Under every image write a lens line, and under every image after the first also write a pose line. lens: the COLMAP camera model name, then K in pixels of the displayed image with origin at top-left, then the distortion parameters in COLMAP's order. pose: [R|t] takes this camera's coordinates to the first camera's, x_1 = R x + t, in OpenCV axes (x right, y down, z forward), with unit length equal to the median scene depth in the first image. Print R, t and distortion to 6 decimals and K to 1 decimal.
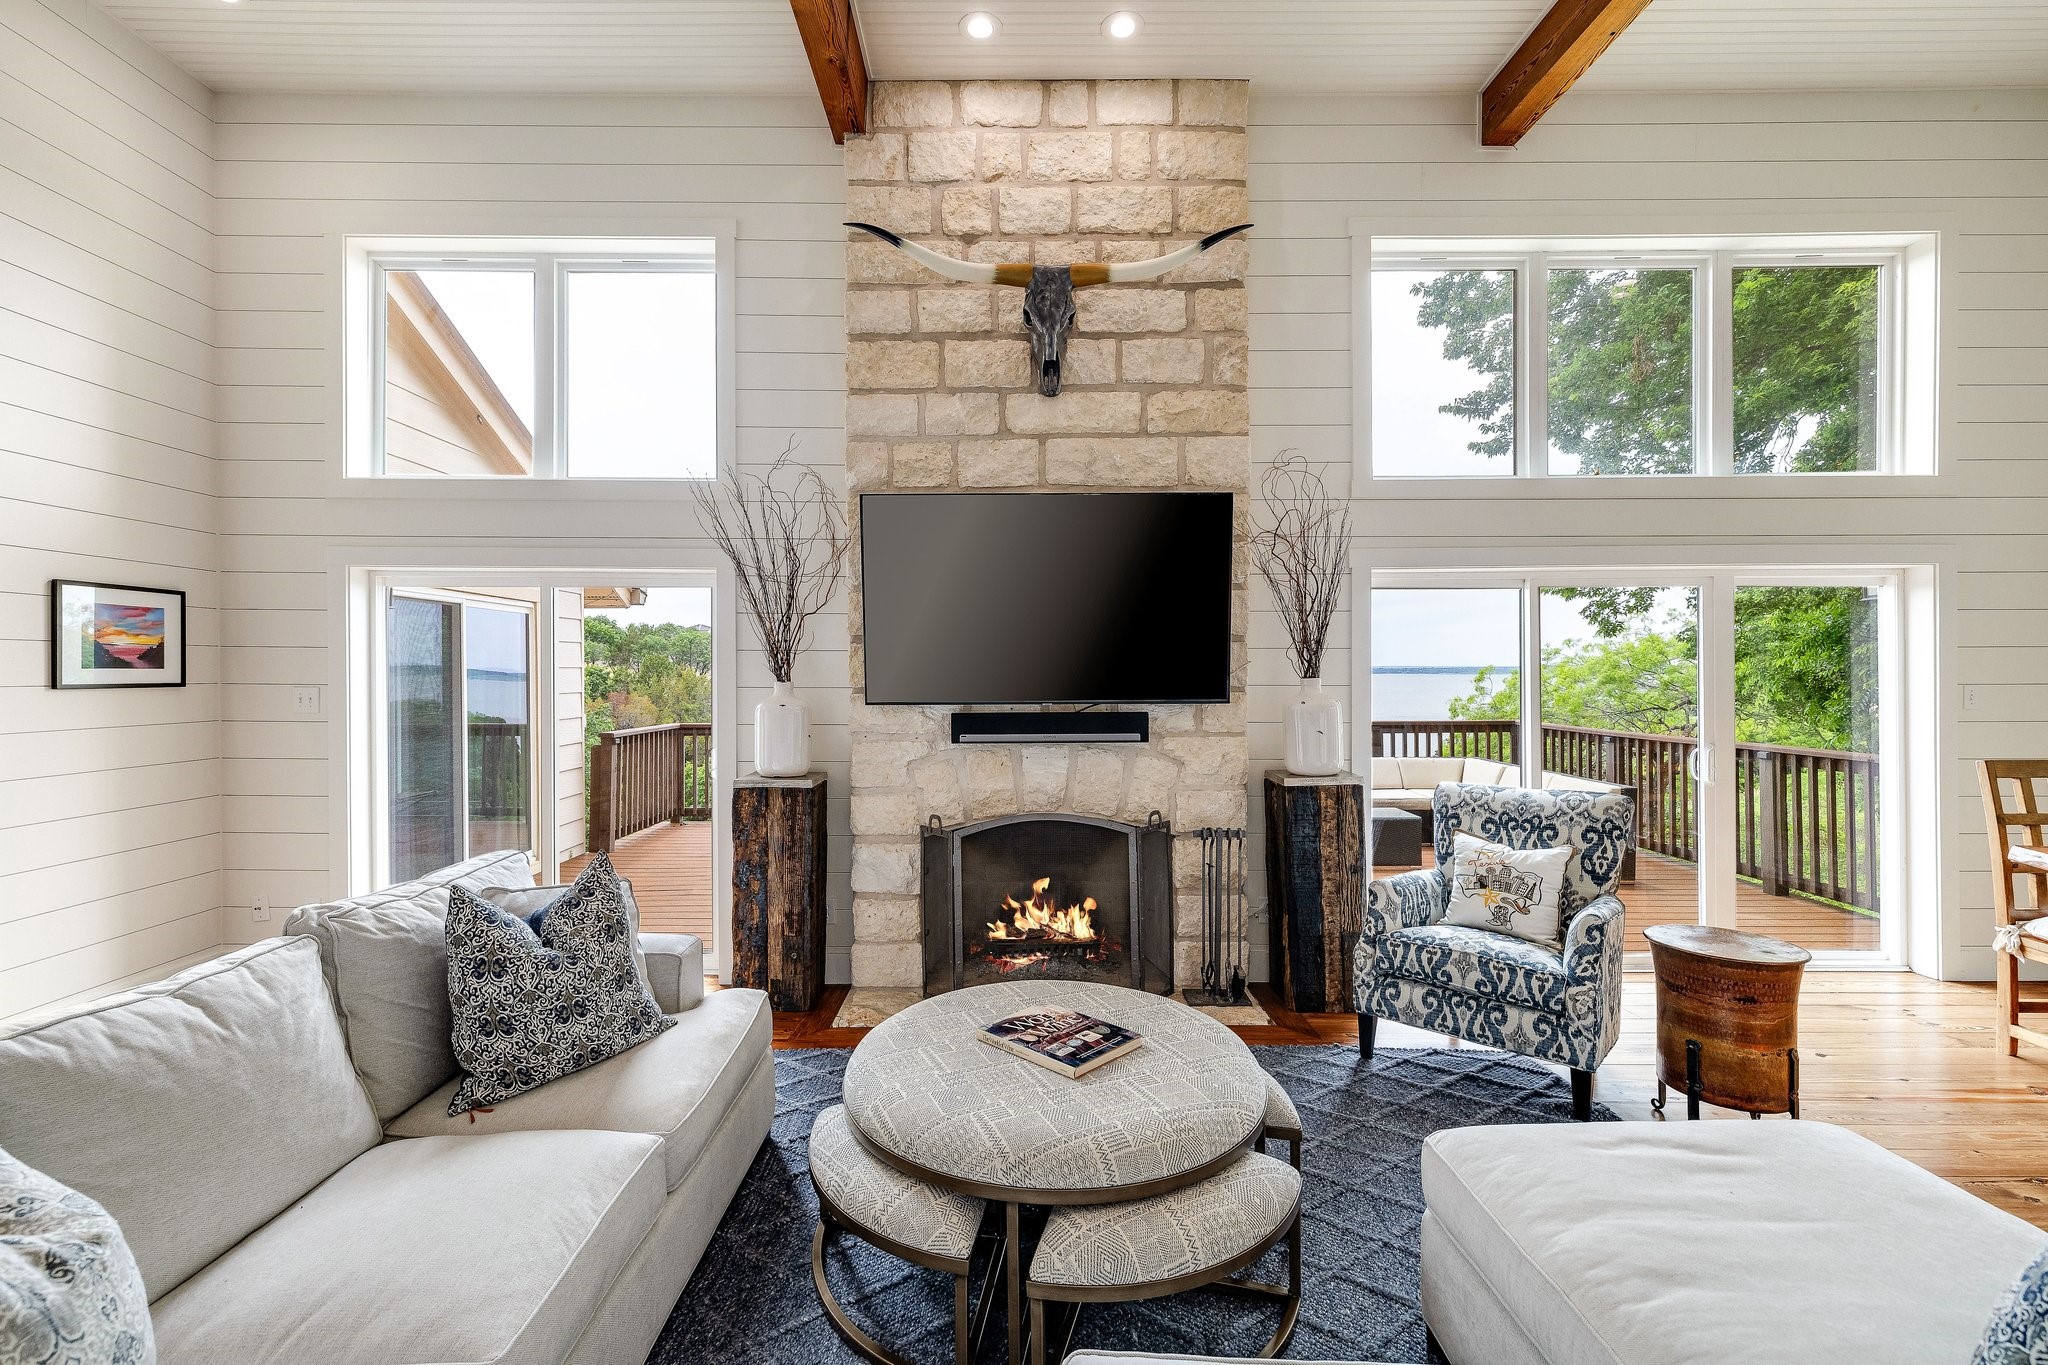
lens RADIAL K [[880.6, 0, 1006.6], [0, 880.6, 674.6], [0, 0, 1]] dist [0.002530, 0.000249]
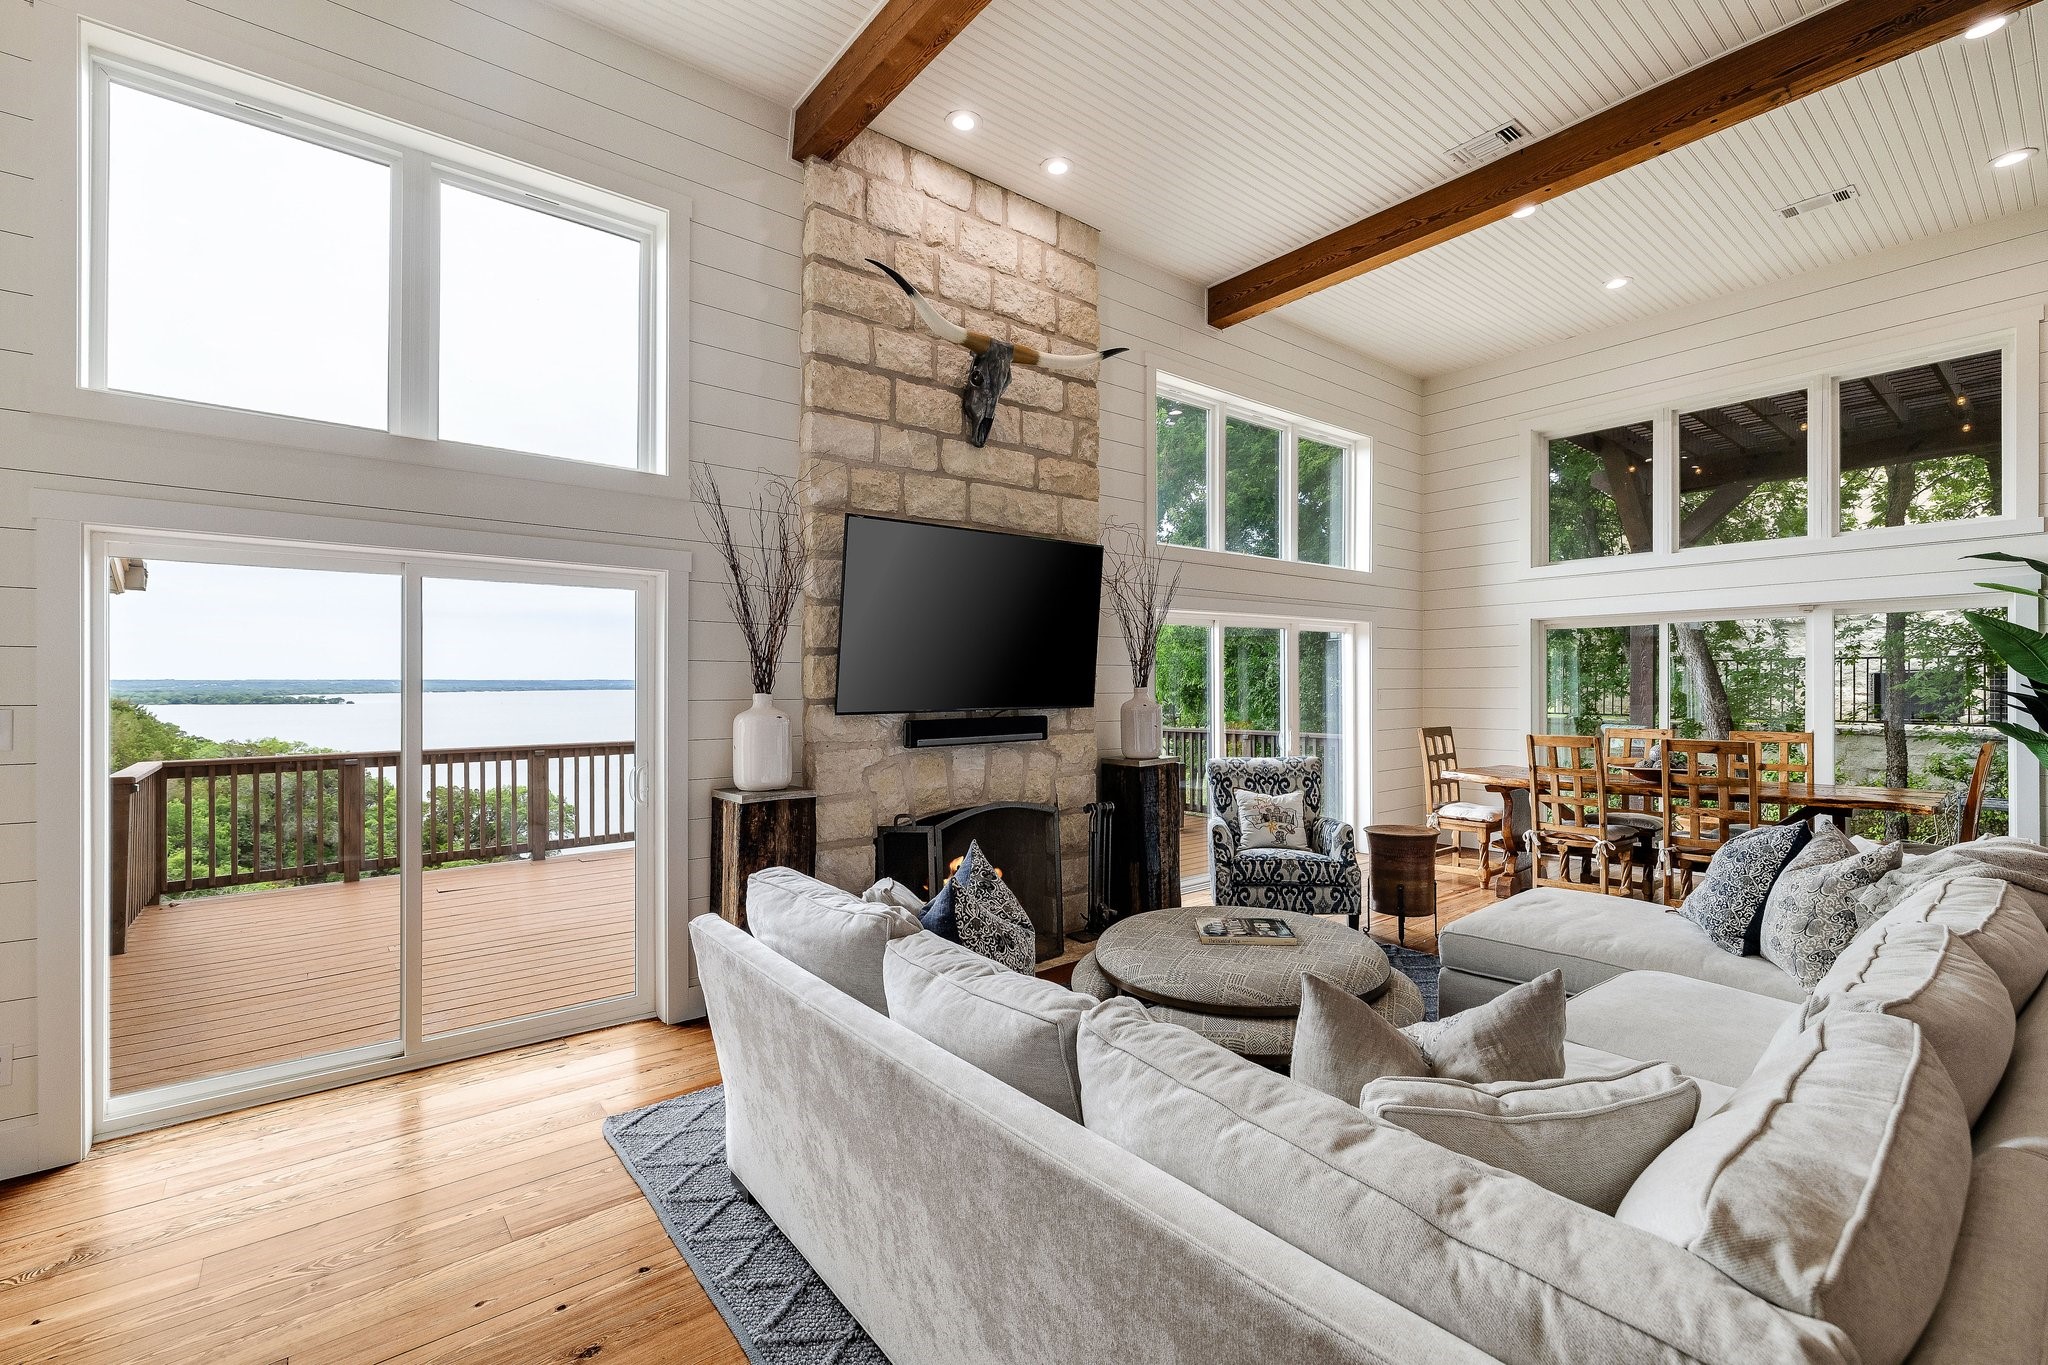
lens RADIAL K [[884.9, 0, 1030.1], [0, 884.9, 690.5], [0, 0, 1]] dist [0.001485, -0.000092]
pose [[0.774760, -0.006820, 0.632218, -0.637880], [0.006212, 0.999976, 0.003175, 0.003393], [-0.632224, 0.001468, 0.774784, 0.048101]]
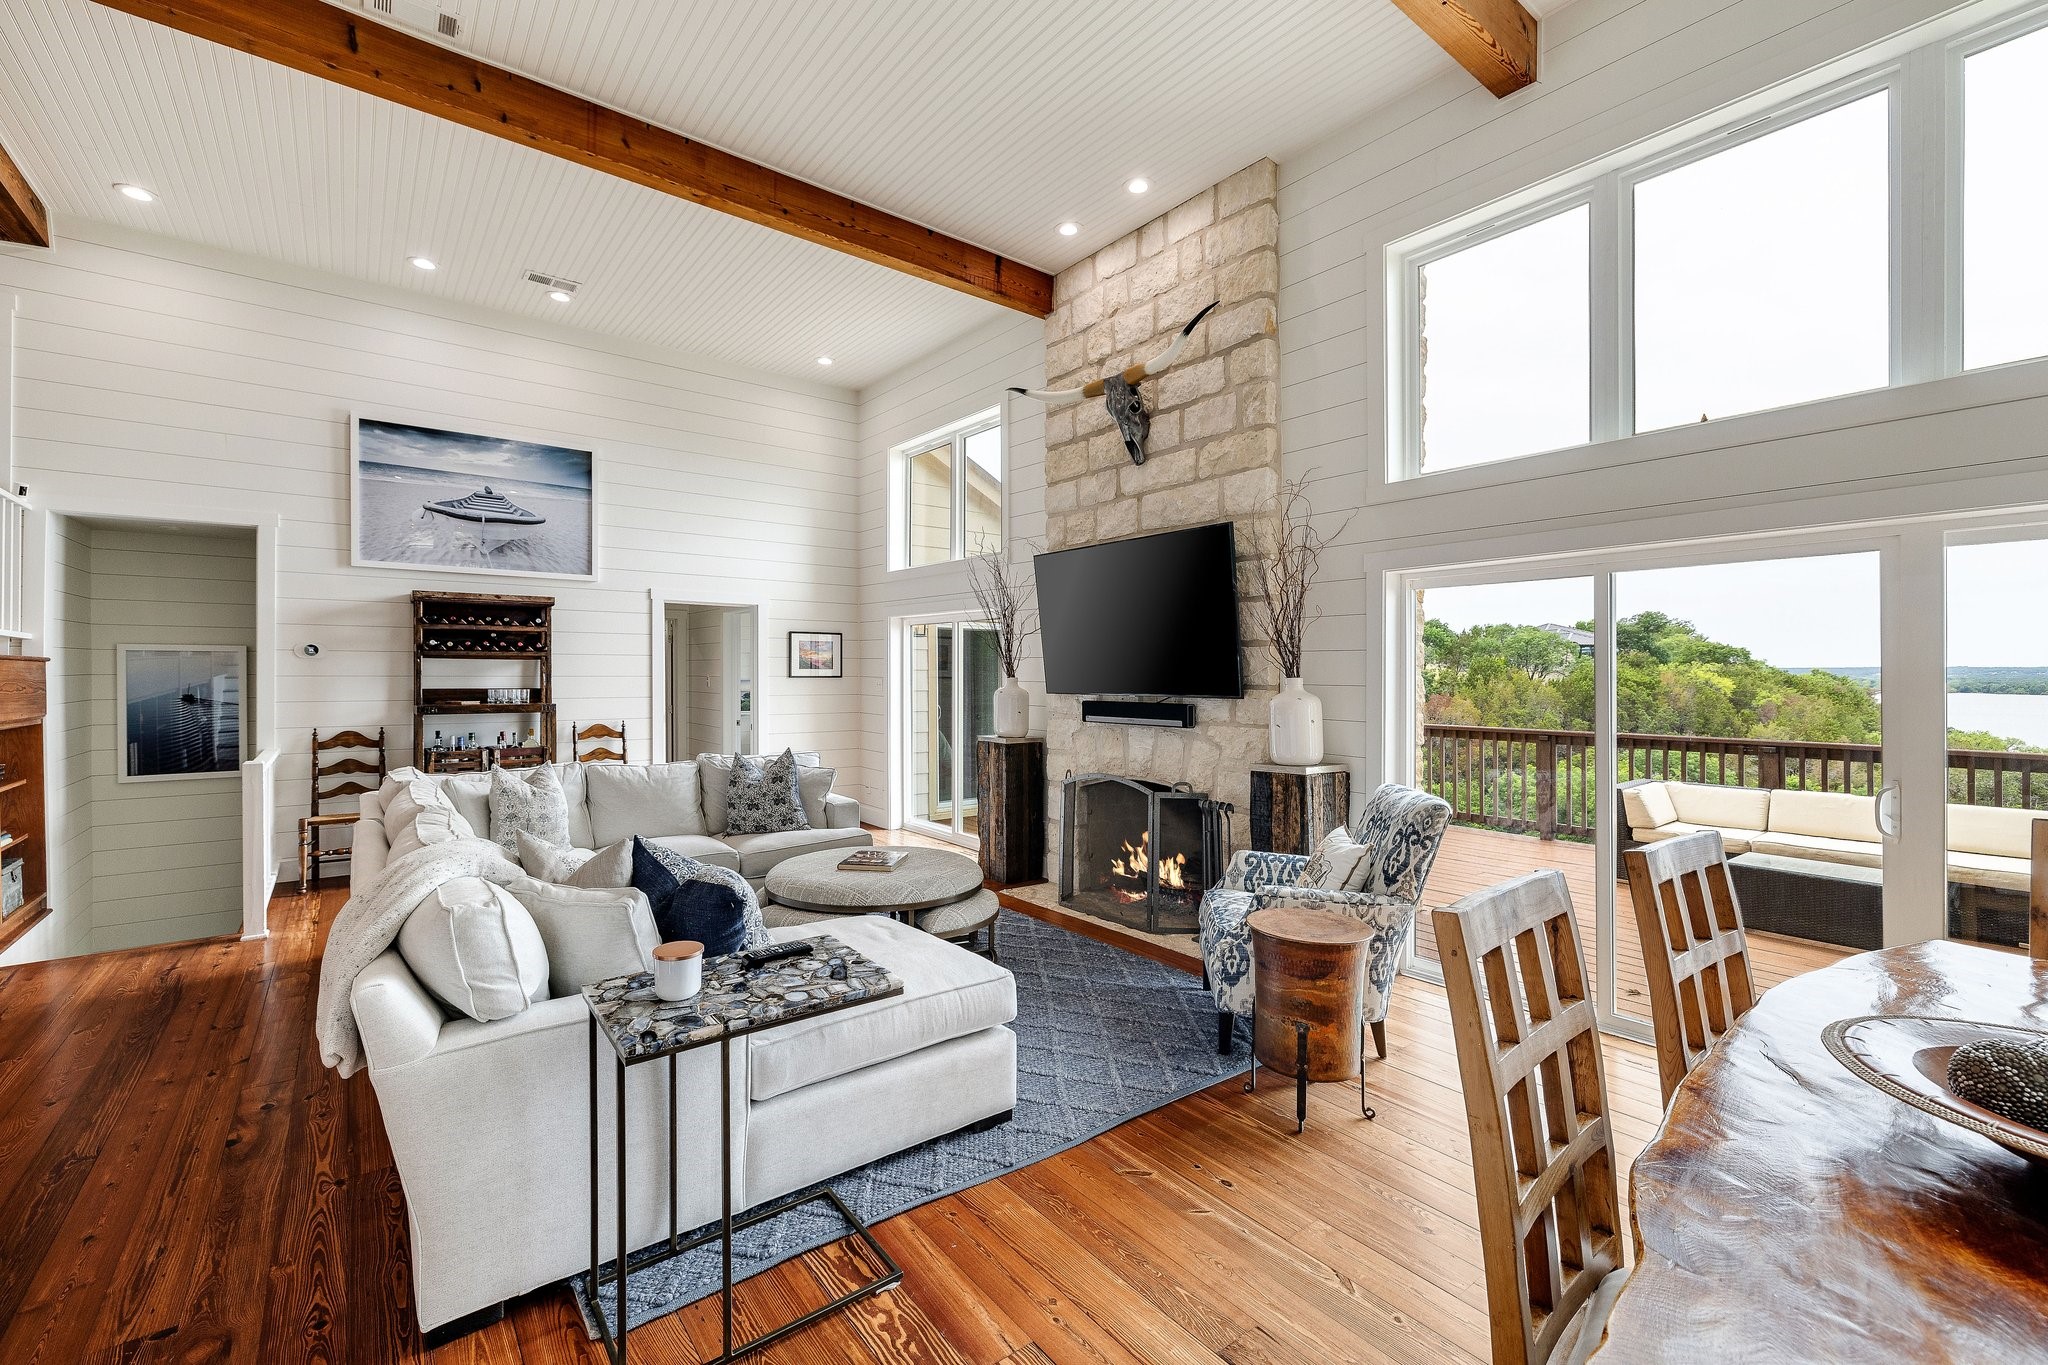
lens RADIAL K [[874.2, 0, 1016.1], [0, 874.2, 678.3], [0, 0, 1]] dist [0.012152, 0.000294]
pose [[0.606462, 0.008796, -0.795063, 0.988781], [-0.008130, 0.999955, 0.004861, 0.001936], [0.795071, 0.003516, 0.606507, 0.049598]]
